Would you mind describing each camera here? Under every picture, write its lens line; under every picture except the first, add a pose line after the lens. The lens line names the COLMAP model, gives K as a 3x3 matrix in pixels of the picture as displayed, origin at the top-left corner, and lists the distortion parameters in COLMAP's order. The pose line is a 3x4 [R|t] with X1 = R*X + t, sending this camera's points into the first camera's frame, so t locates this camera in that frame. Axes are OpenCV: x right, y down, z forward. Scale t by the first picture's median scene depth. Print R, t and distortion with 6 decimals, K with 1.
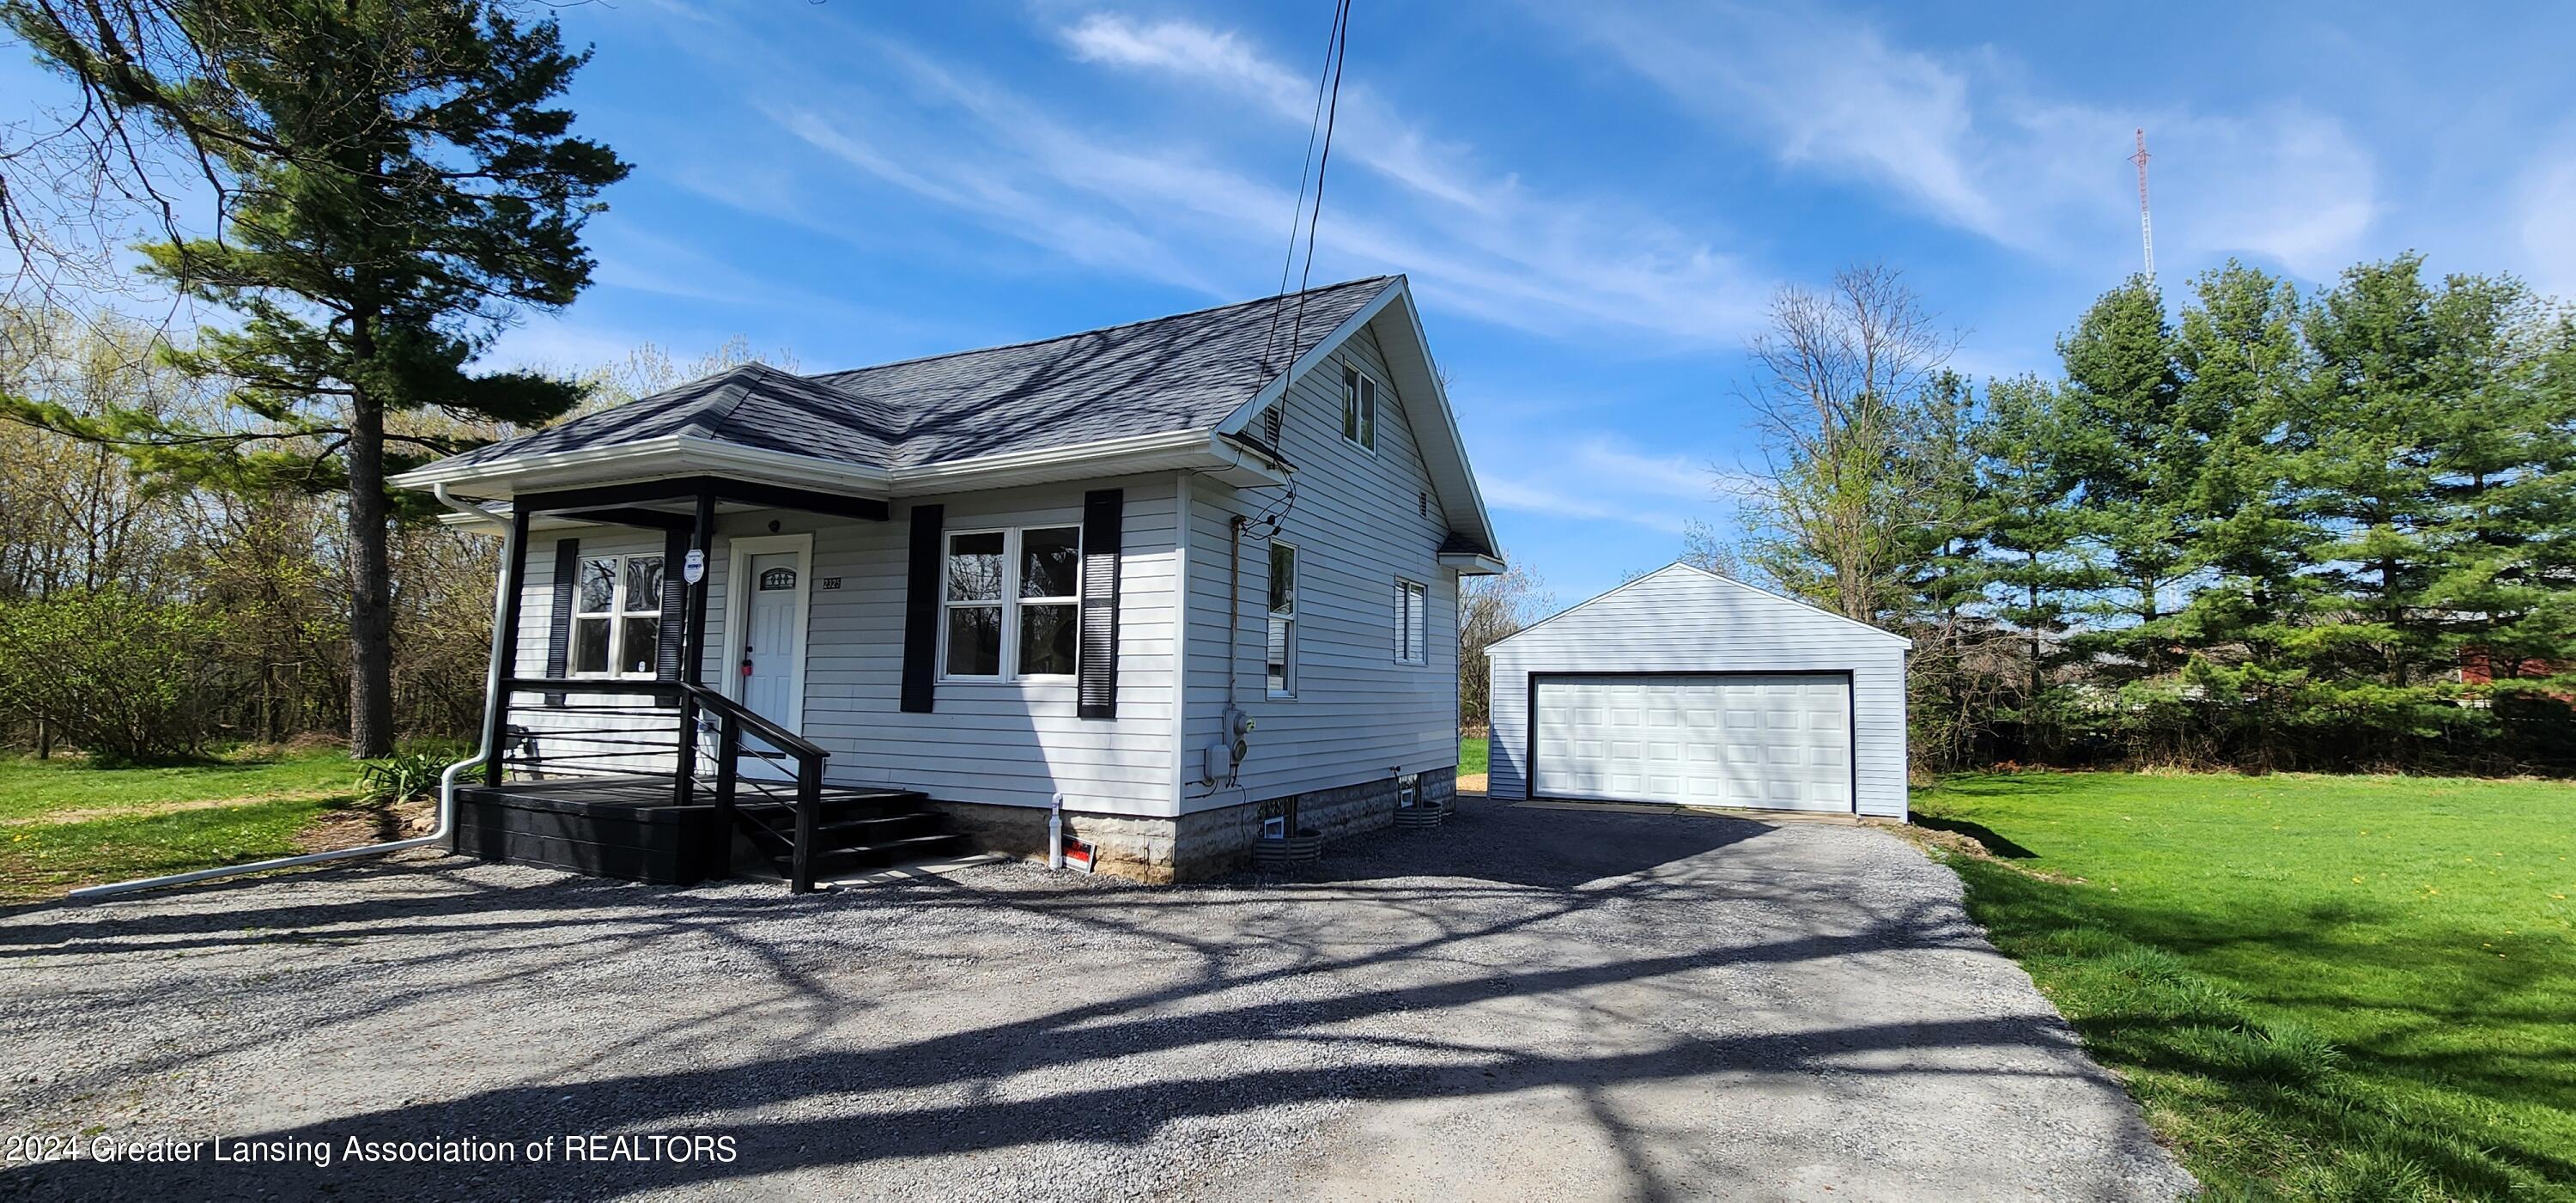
lens RADIAL K [[1055.2, 0, 1279.2], [0, 1055.2, 589.9], [0, 0, 1]] dist [0.010035, -0.000128]
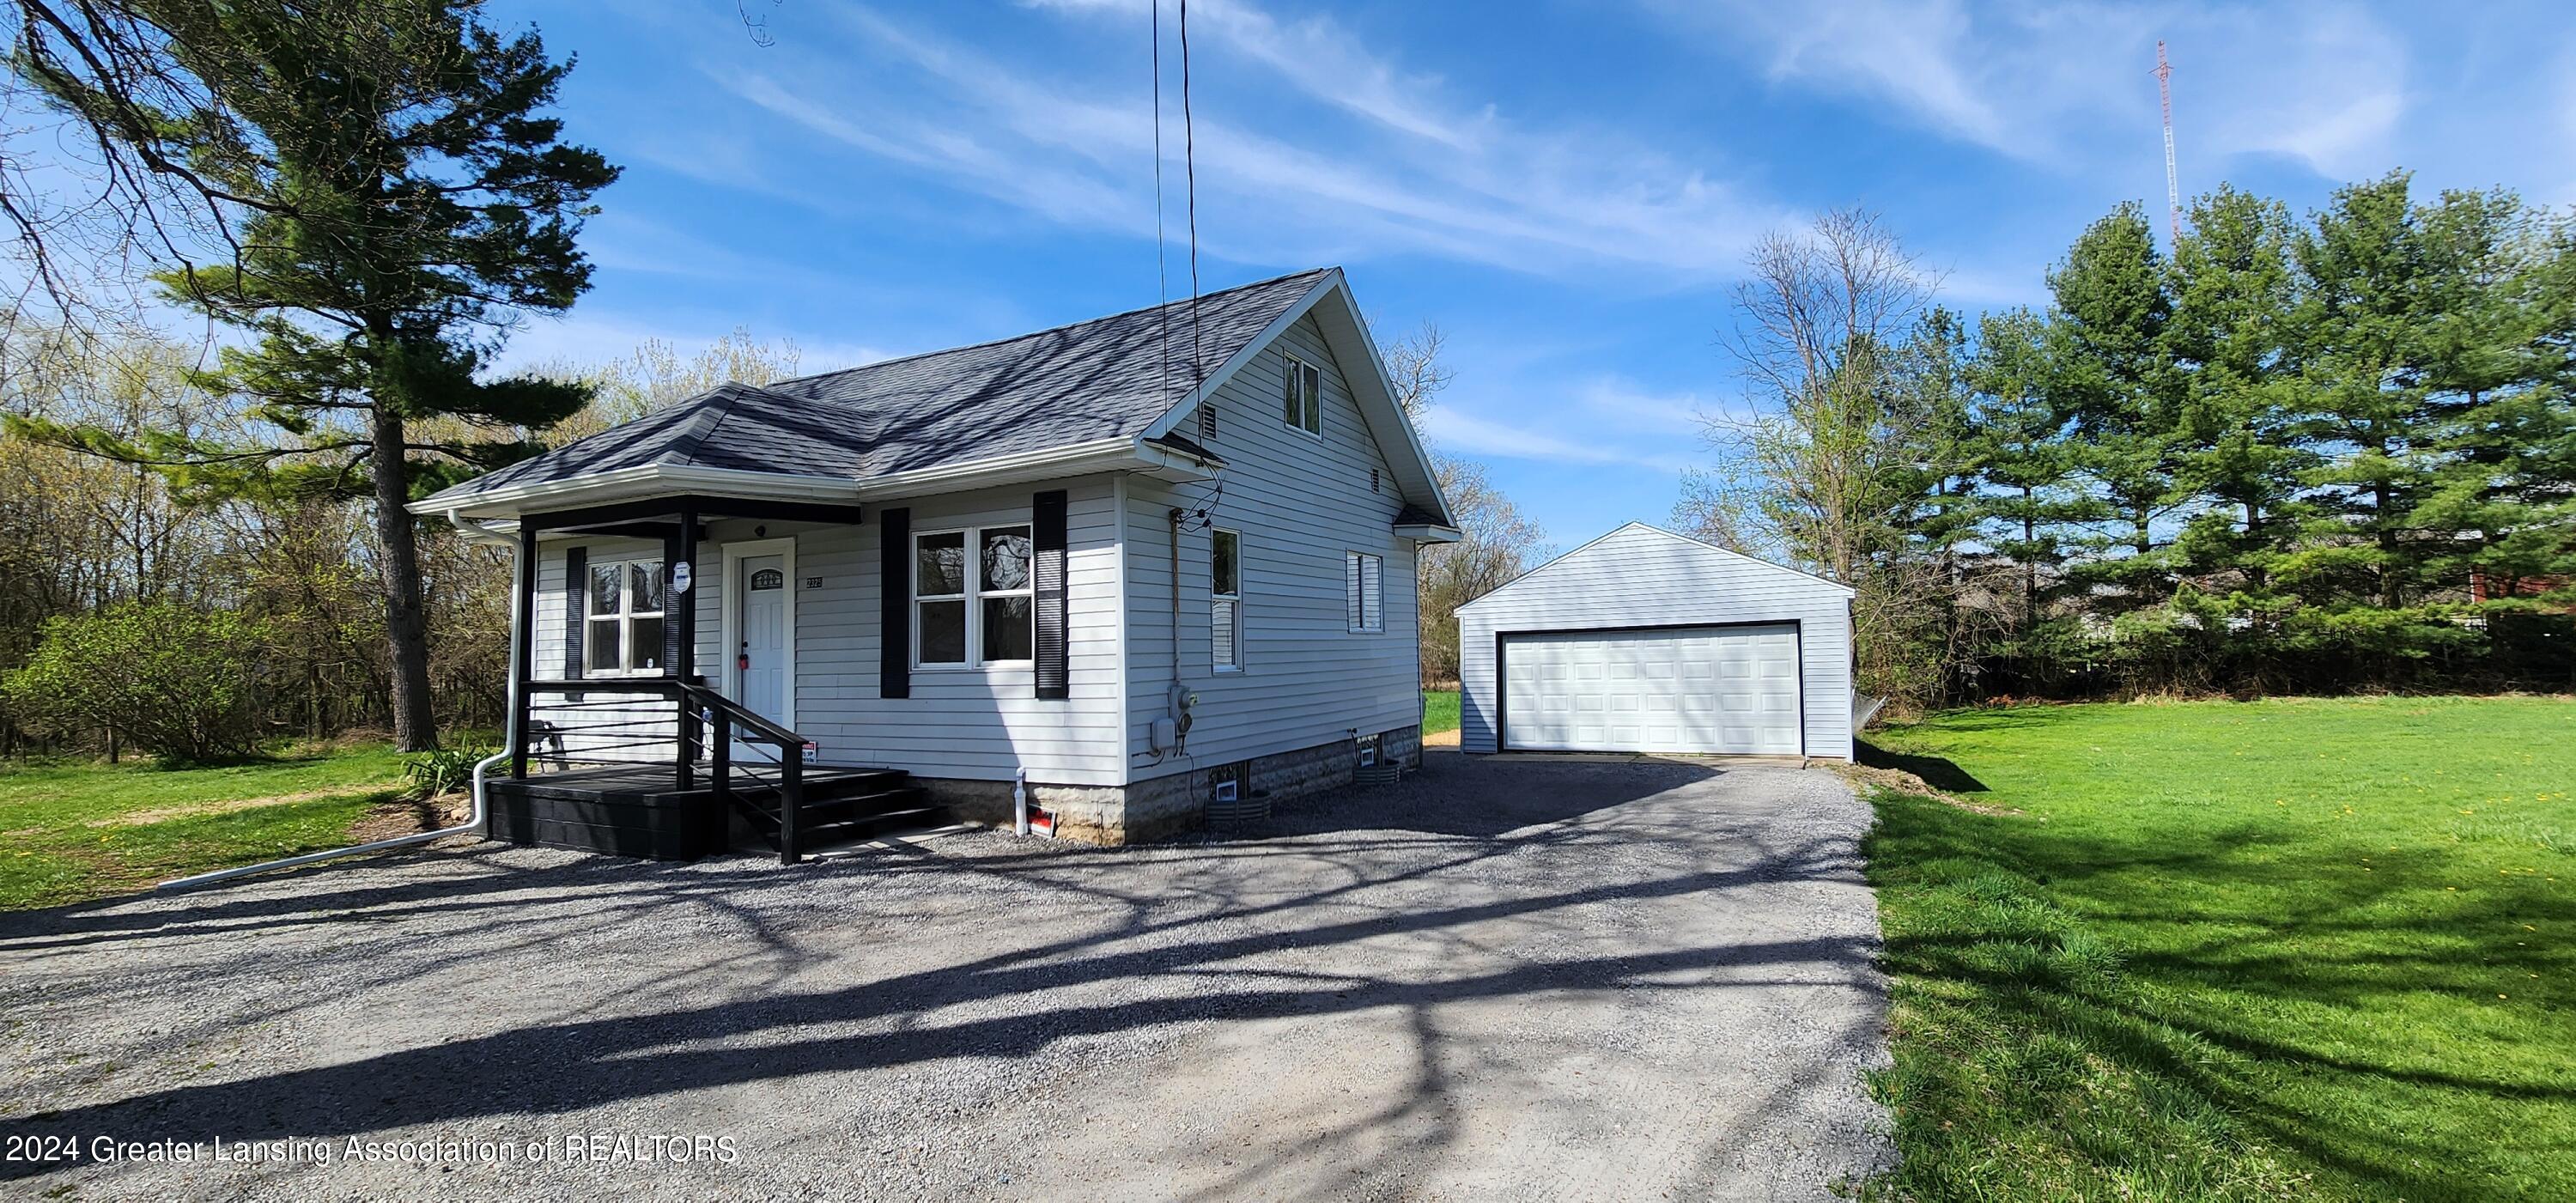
lens RADIAL K [[1044.1, 0, 1268.0], [0, 1044.1, 595.5], [0, 0, 1]] dist [0.014418, 0.000237]
pose [[0.999018, -0.037993, -0.022796, 0.068276], [0.038944, 0.998322, 0.042848, -0.020906], [0.021130, -0.043694, 0.998821, -0.070033]]
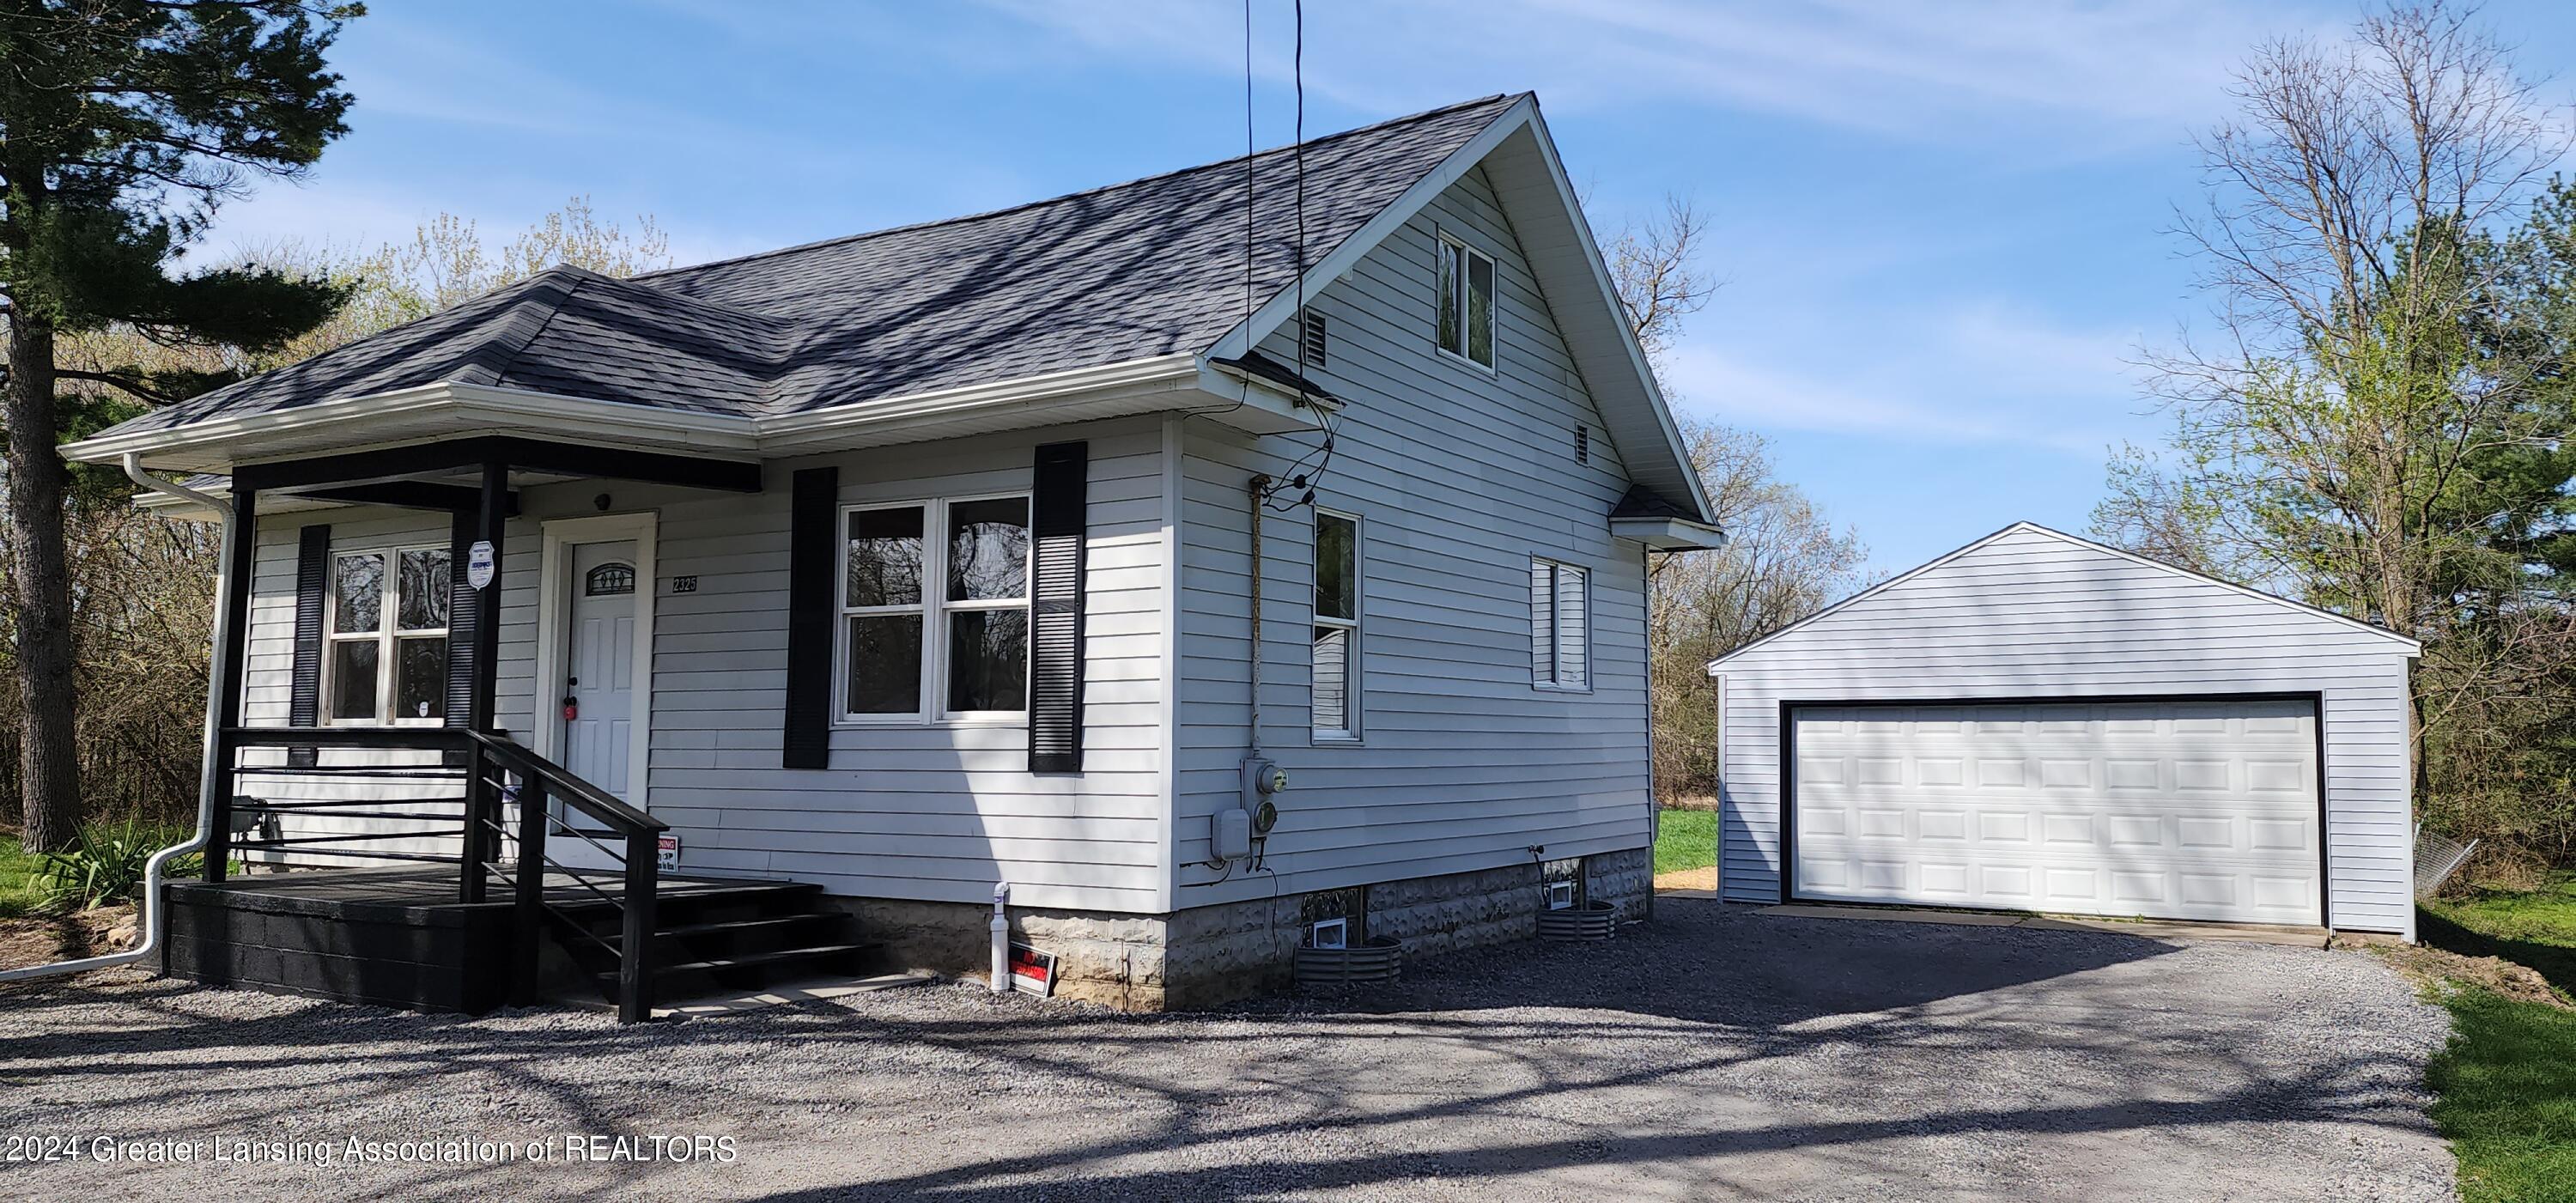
lens RADIAL K [[1688.8, 0, 1288.0], [0, 1688.8, 601.5], [0, 0, 1]] dist [0.116664, -0.094087]
pose [[0.995898, -0.017309, -0.088816, 0.066492], [0.018667, 0.999721, 0.014485, -0.003767], [0.088541, -0.016083, 0.995943, -0.076383]]
